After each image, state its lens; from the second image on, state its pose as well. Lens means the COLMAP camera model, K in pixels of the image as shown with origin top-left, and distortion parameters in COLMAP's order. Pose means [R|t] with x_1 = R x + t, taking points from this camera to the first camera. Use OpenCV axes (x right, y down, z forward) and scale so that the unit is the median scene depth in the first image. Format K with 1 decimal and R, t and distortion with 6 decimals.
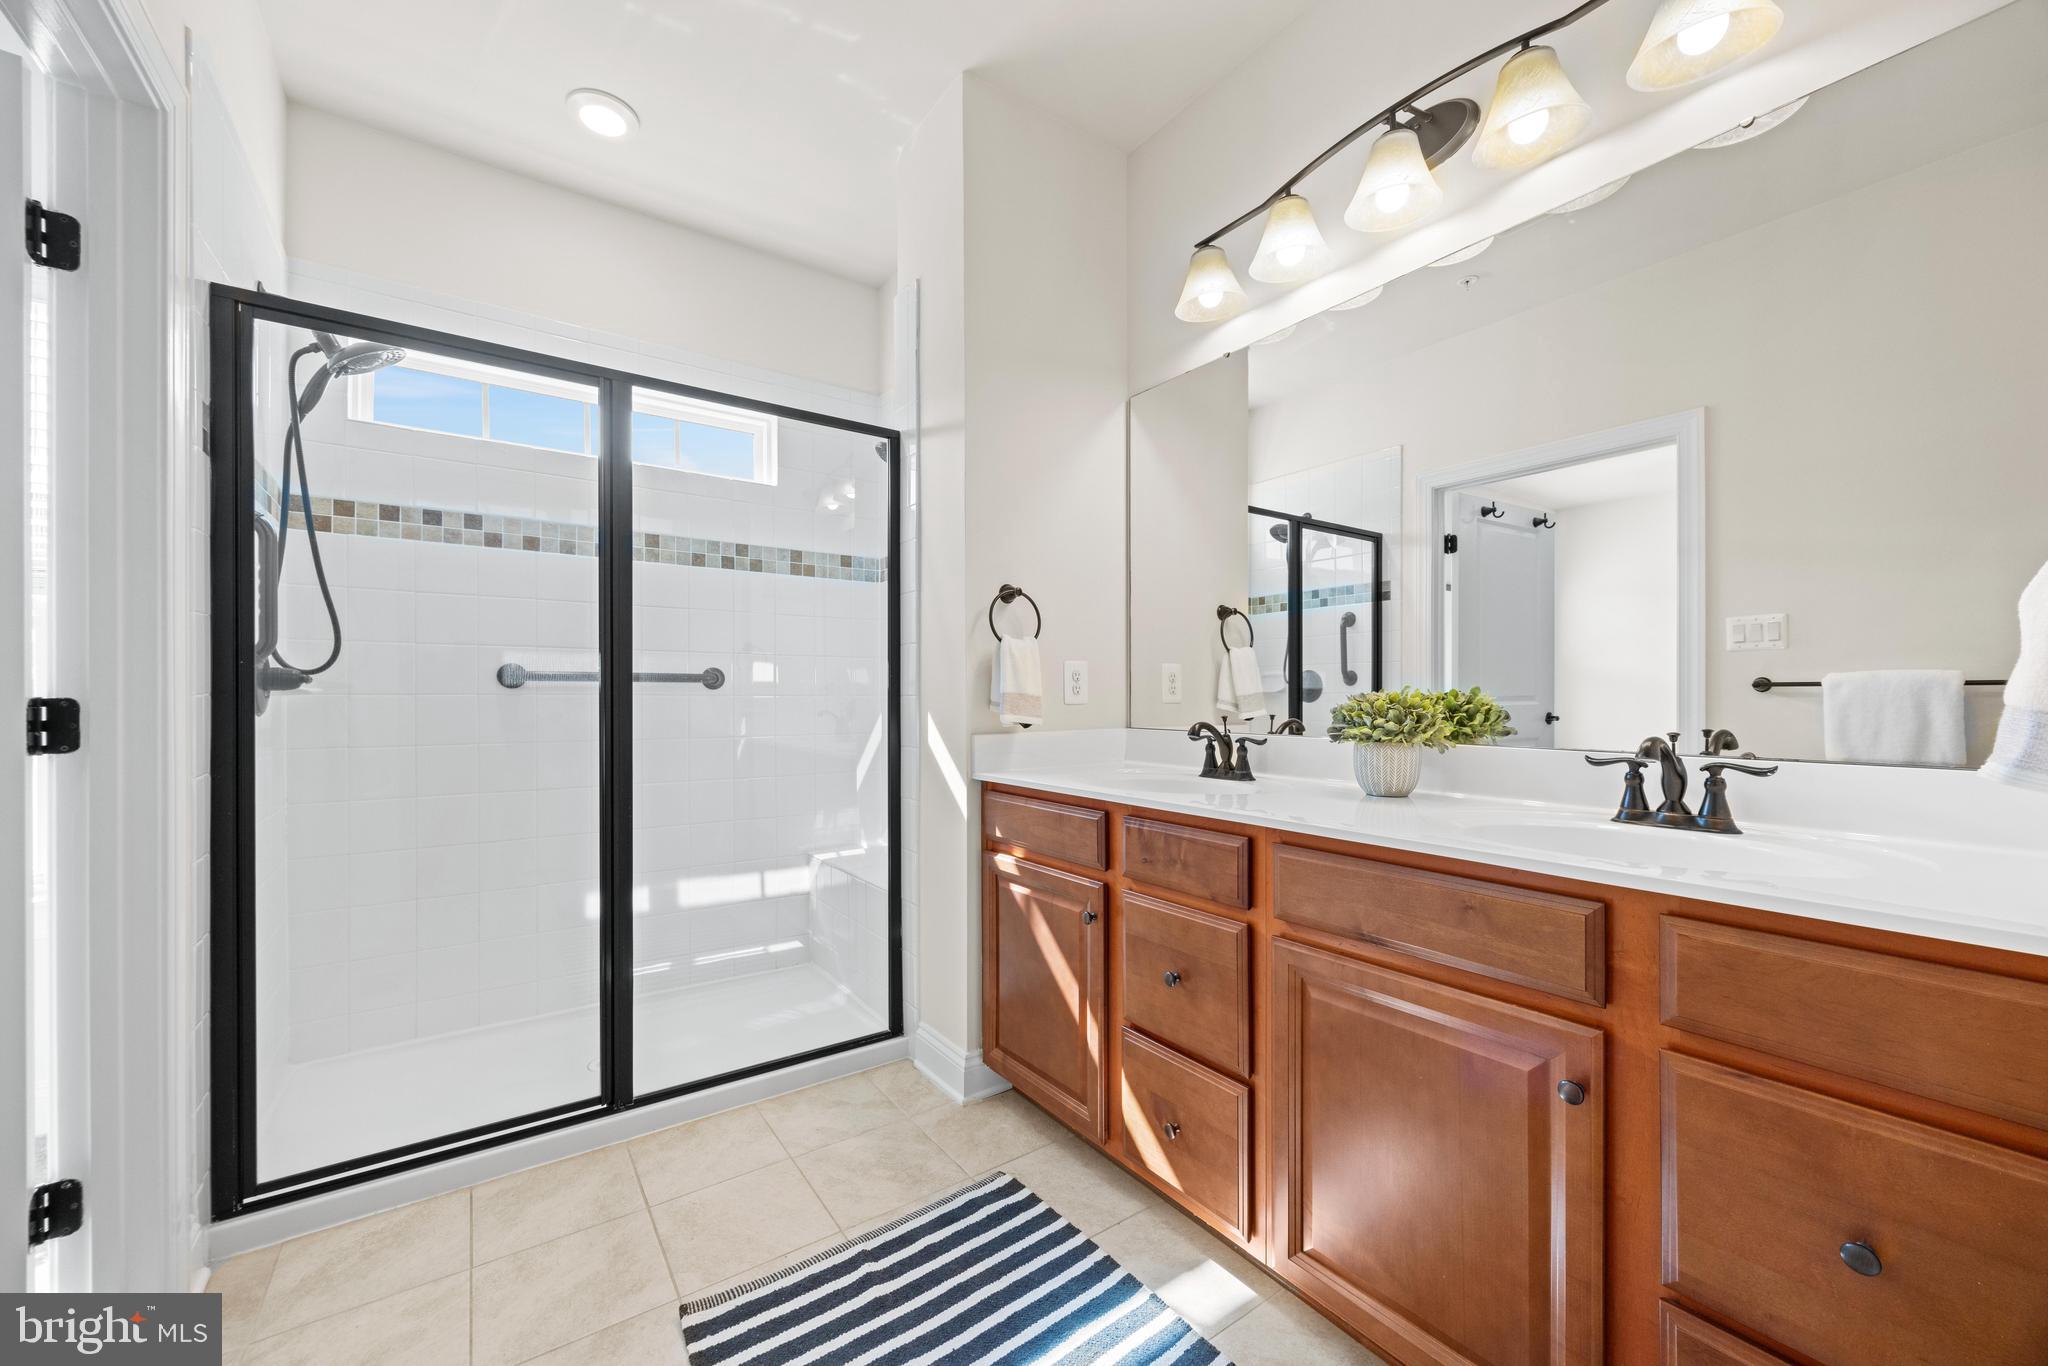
lens RADIAL K [[777.0, 0, 1020.8], [0, 777.0, 689.8], [0, 0, 1]] dist [-0.000372, -0.000080]
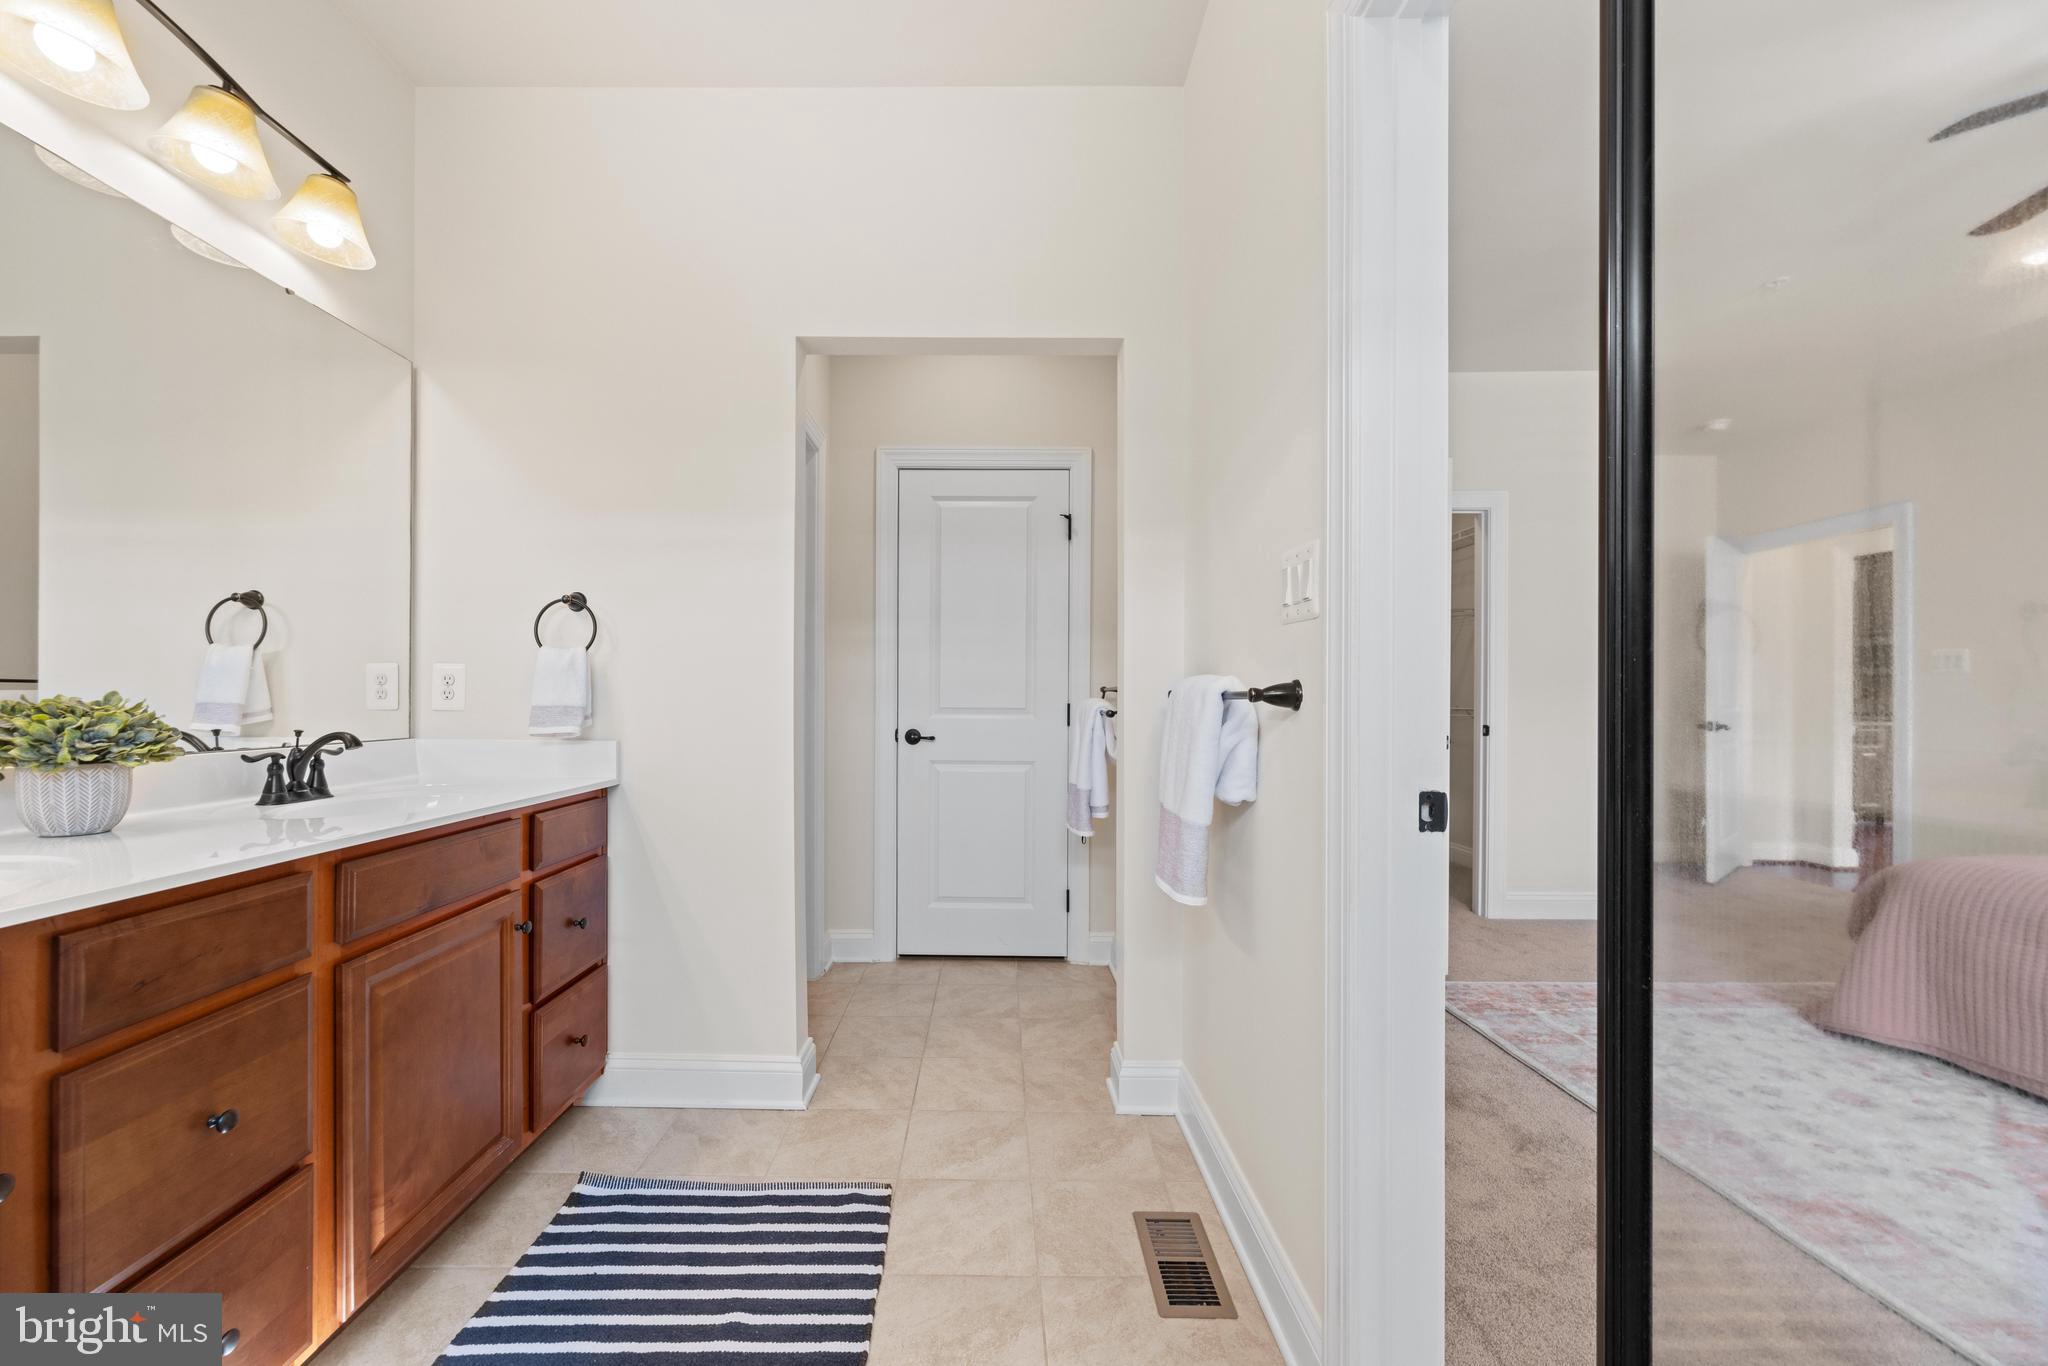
lens RADIAL K [[777.0, 0, 1020.8], [0, 777.0, 689.8], [0, 0, 1]] dist [-0.000372, -0.000080]
pose [[-0.801335, 0.009057, 0.598148, -0.871006], [-0.007269, 0.999664, -0.024875, 0.010537], [-0.598172, -0.024281, -0.801000, 1.239828]]
